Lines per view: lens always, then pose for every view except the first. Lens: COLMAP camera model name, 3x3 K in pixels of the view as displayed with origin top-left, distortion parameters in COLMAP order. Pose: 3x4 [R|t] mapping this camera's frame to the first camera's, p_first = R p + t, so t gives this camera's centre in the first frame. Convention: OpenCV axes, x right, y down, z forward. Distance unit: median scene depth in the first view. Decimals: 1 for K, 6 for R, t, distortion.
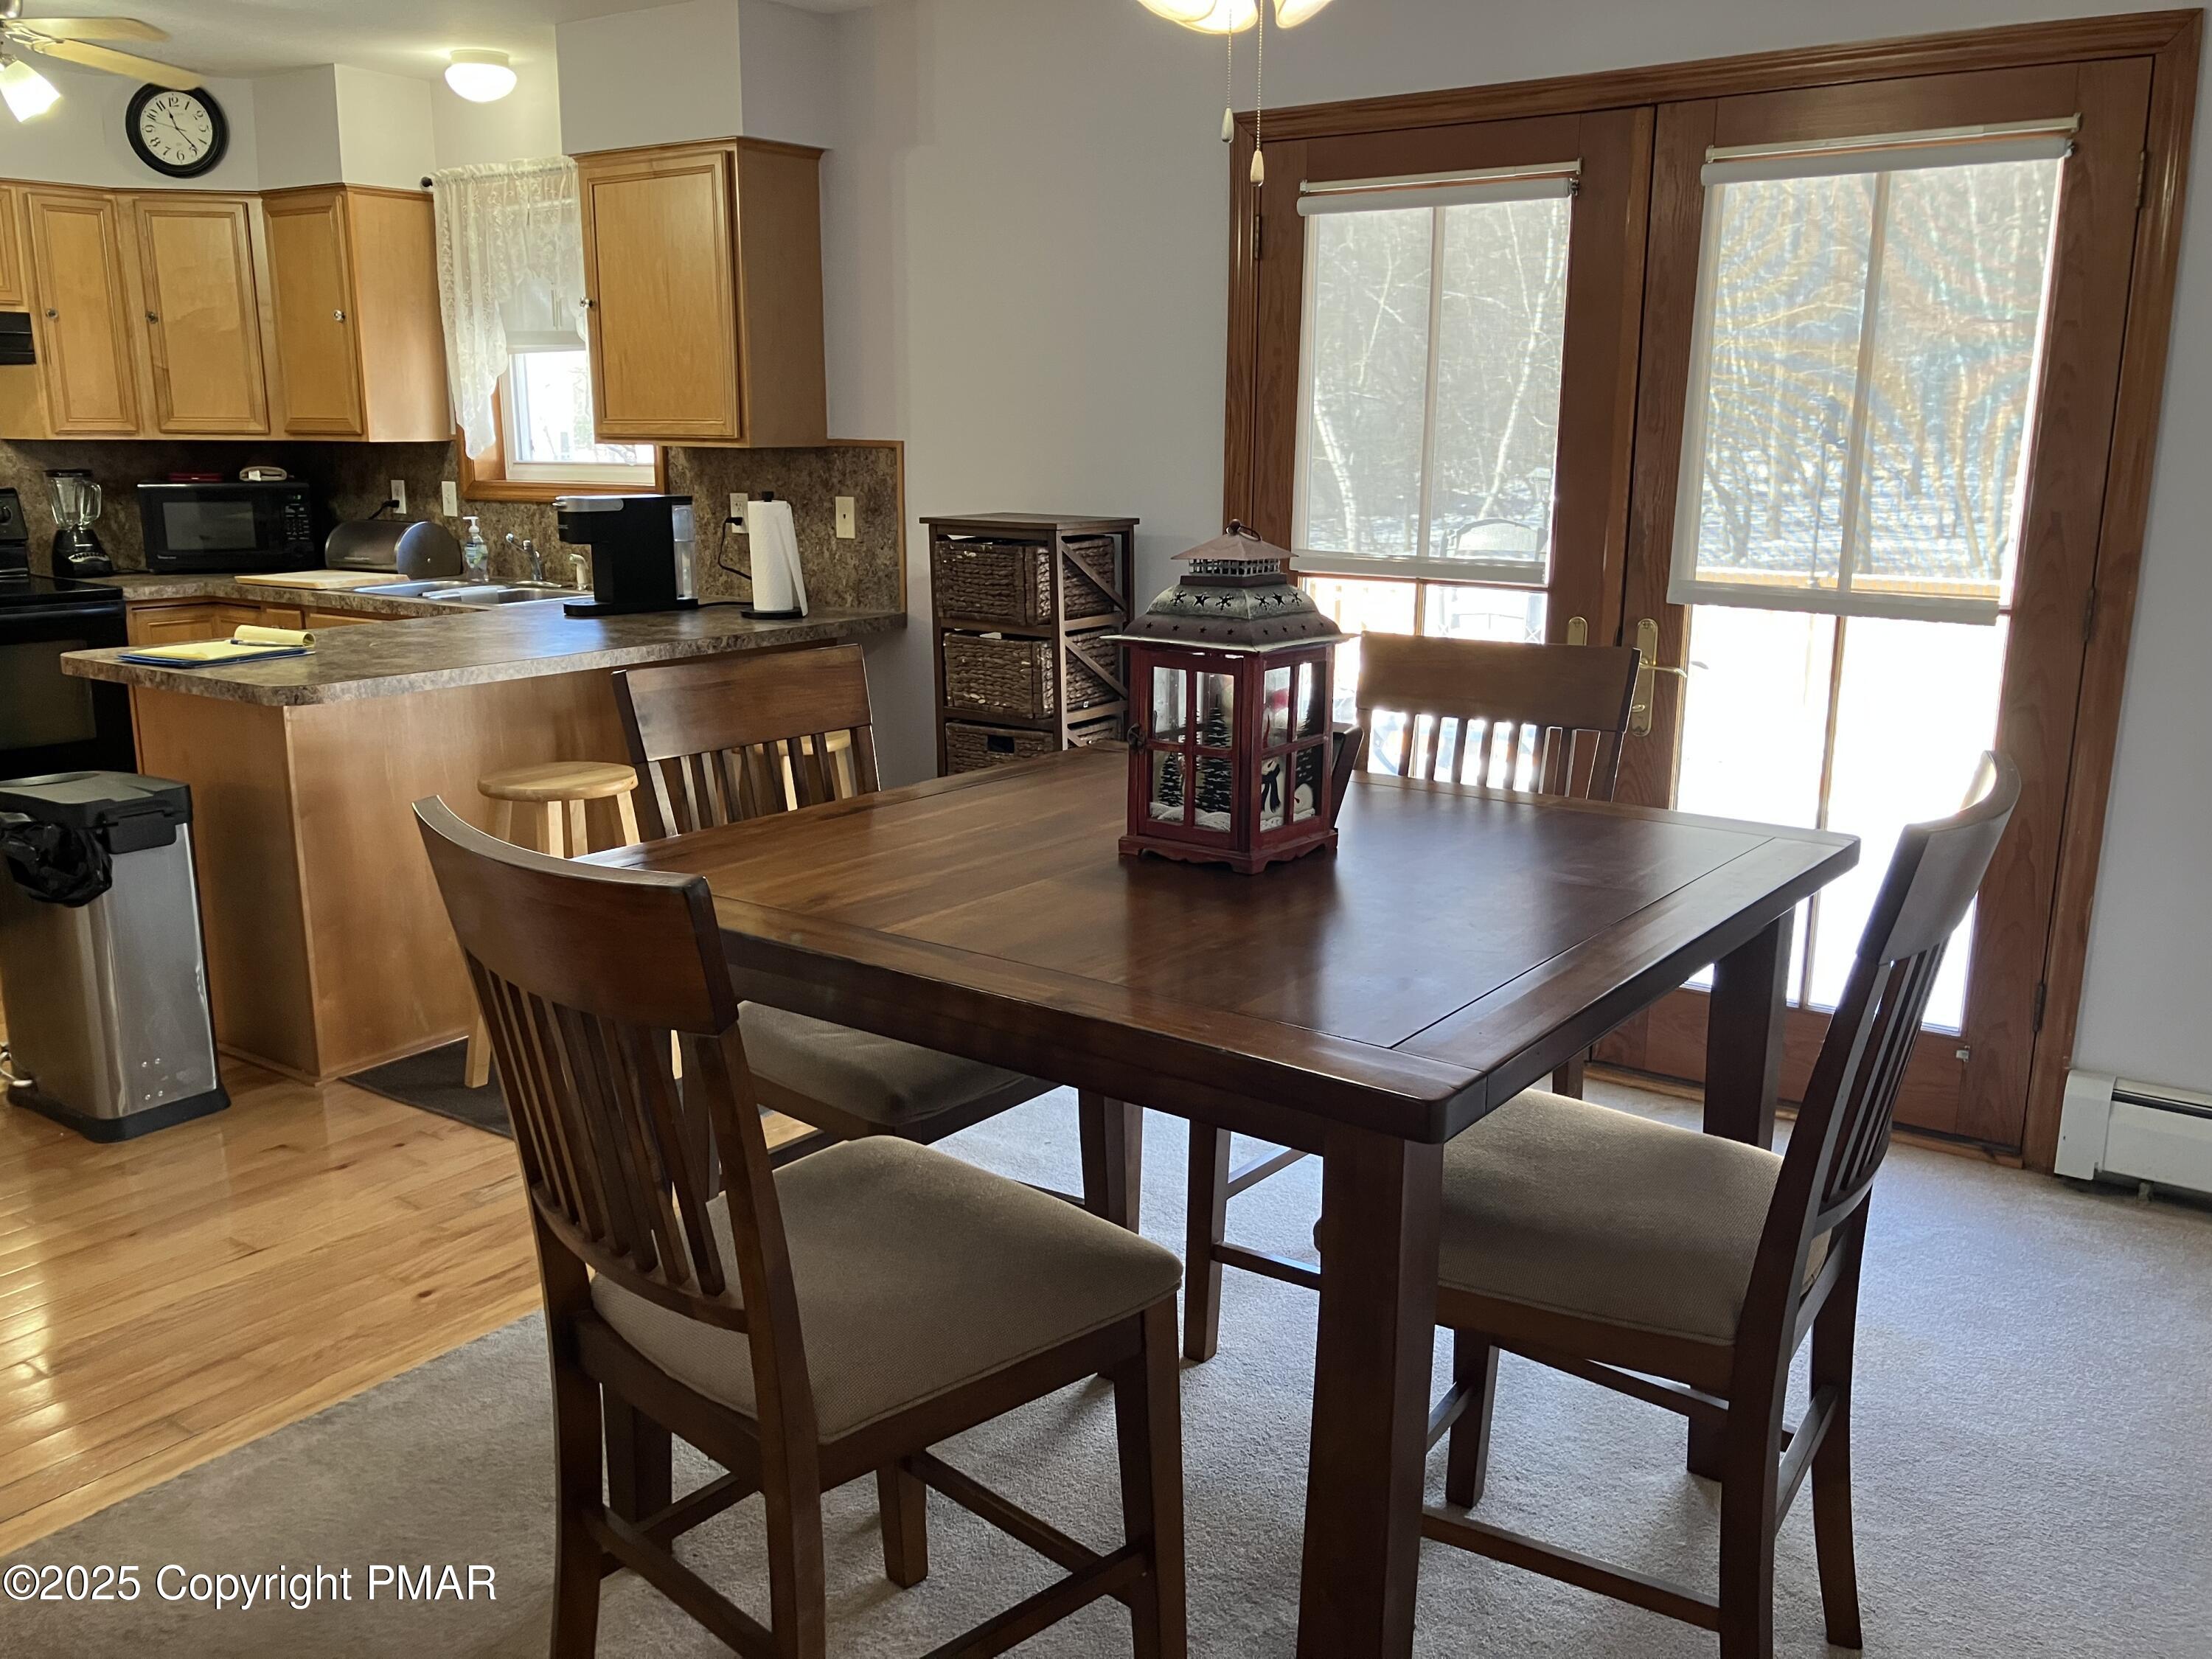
lens RADIAL K [[1820.8, 0, 1093.9], [0, 1820.8, 839.8], [0, 0, 1]] dist [0.033352, -0.056178]
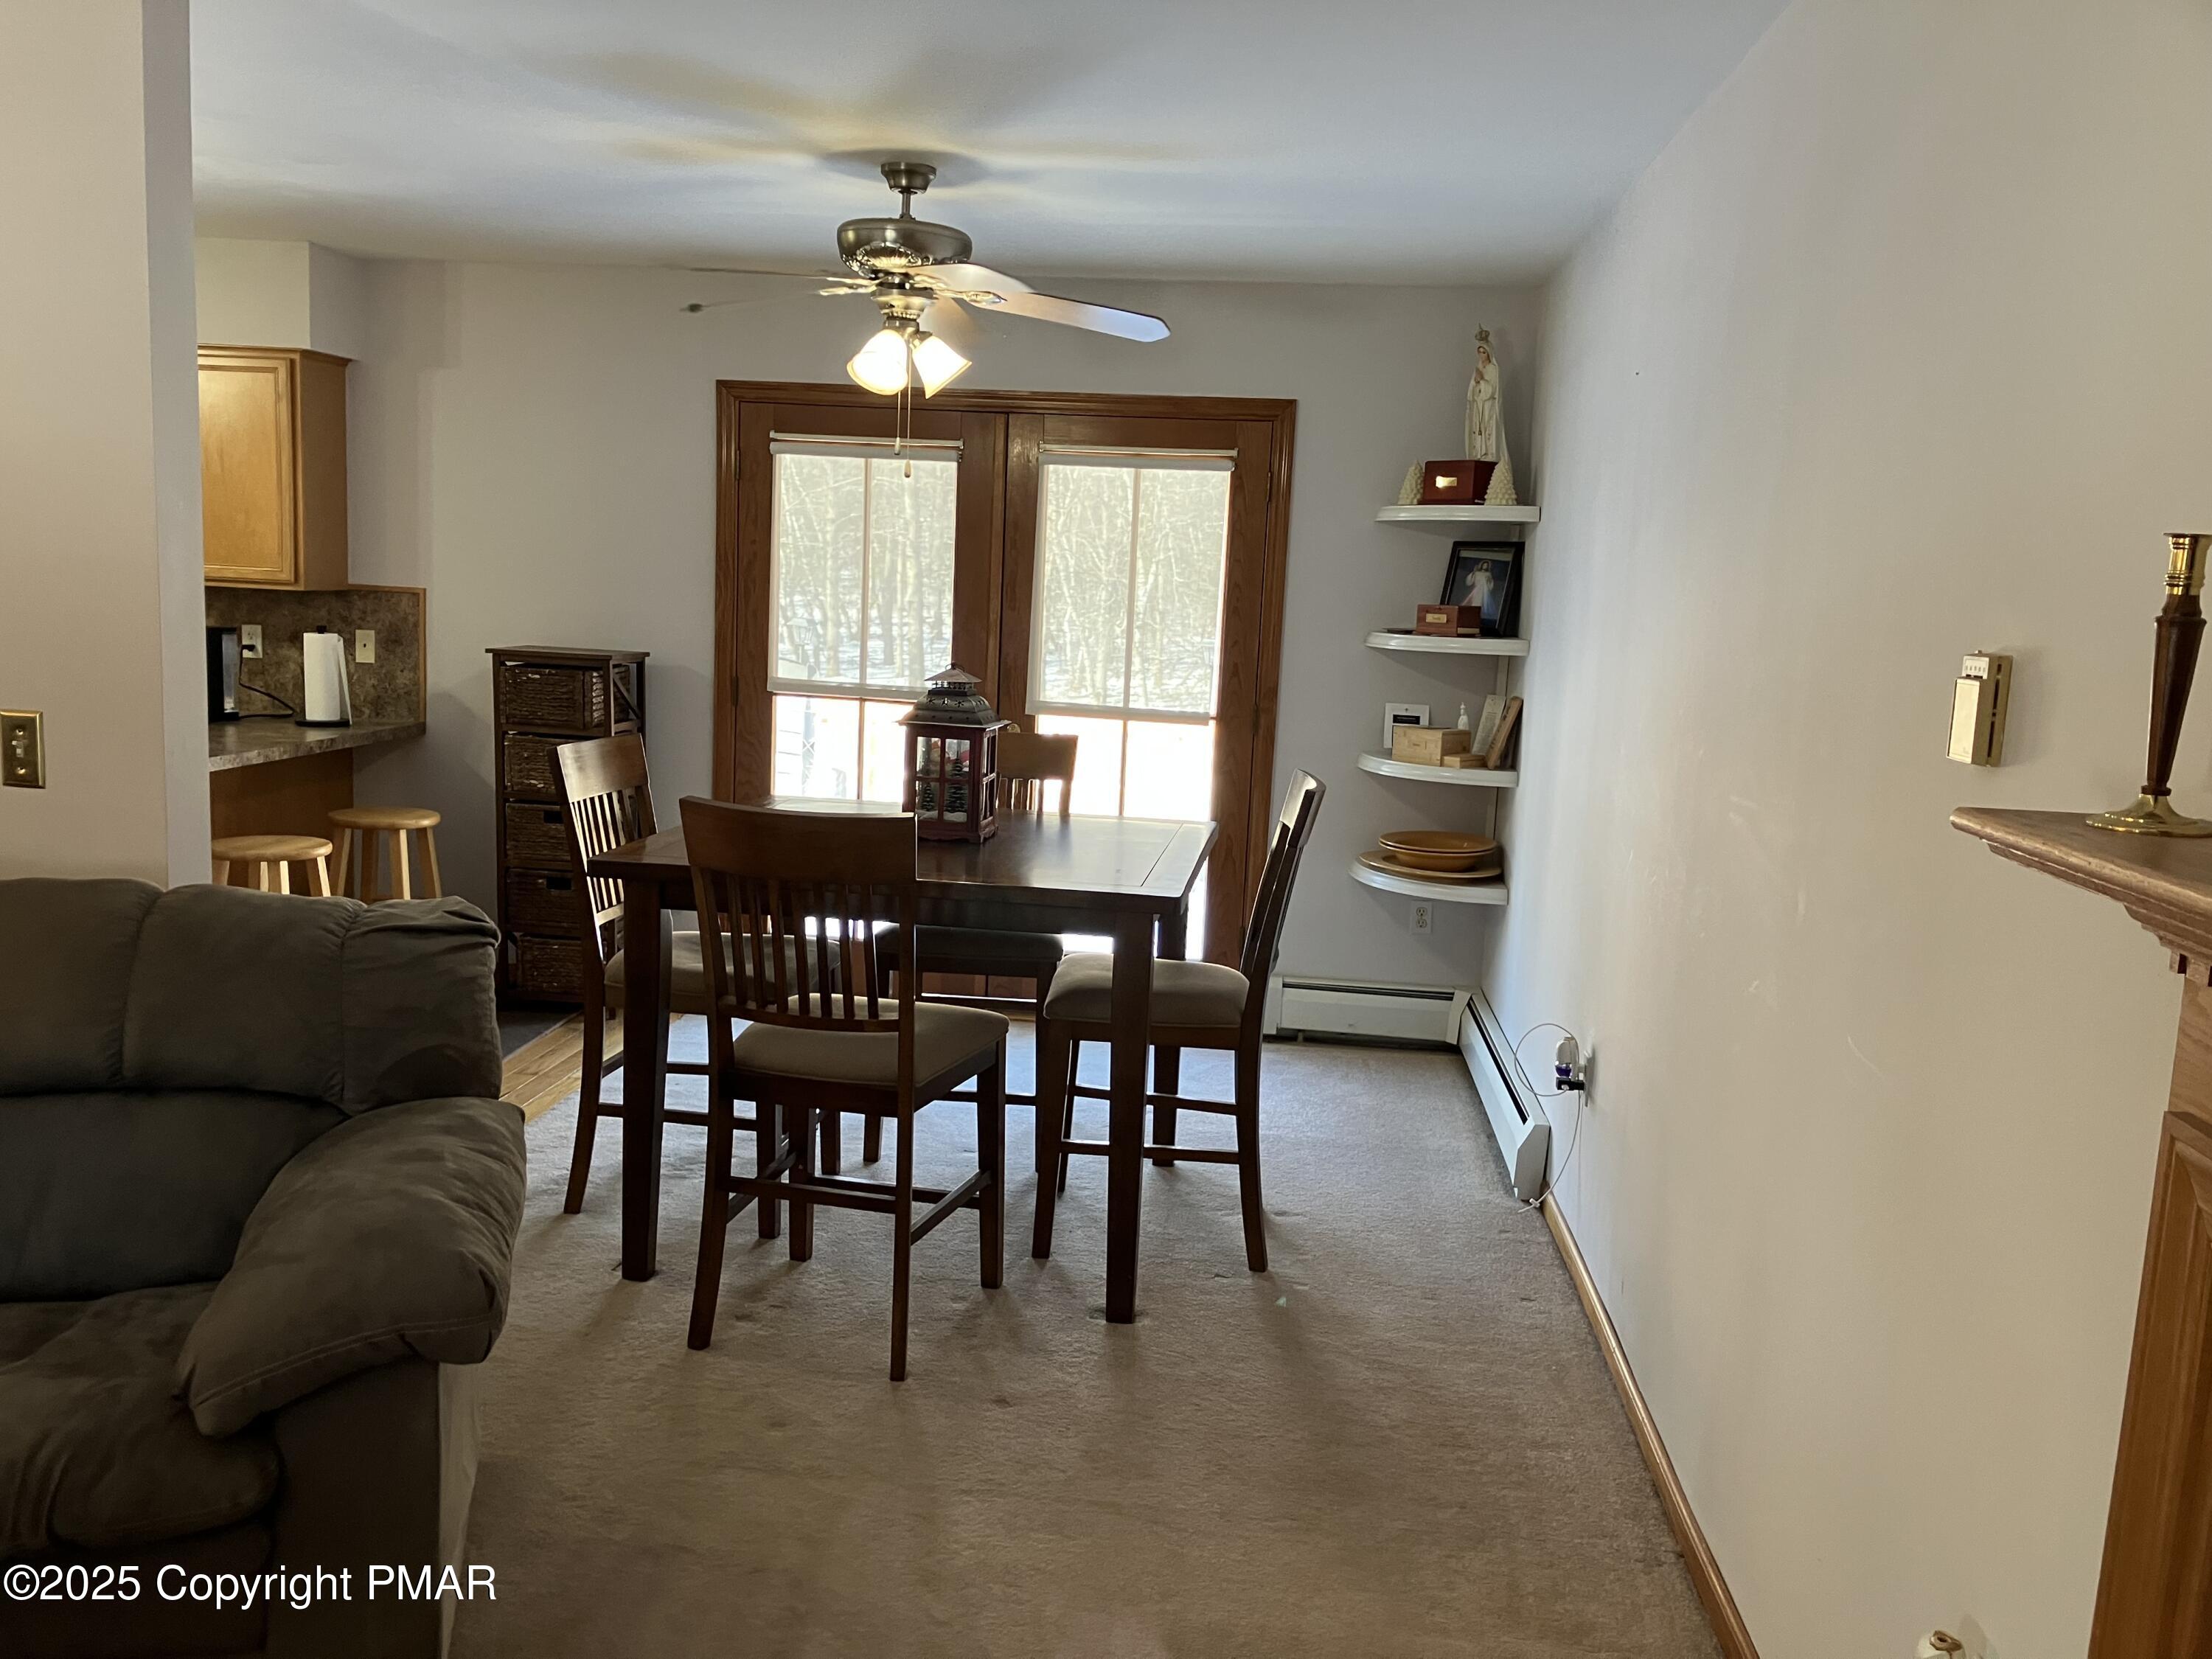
lens RADIAL K [[1820.8, 0, 1095.3], [0, 1820.8, 852.4], [0, 0, 1]] dist [0.033352, -0.056178]
pose [[0.866676, -0.034905, 0.497649, -0.343033], [0.066795, 0.996686, -0.046419, 0.056548], [-0.494380, 0.073470, 0.866136, -0.328361]]
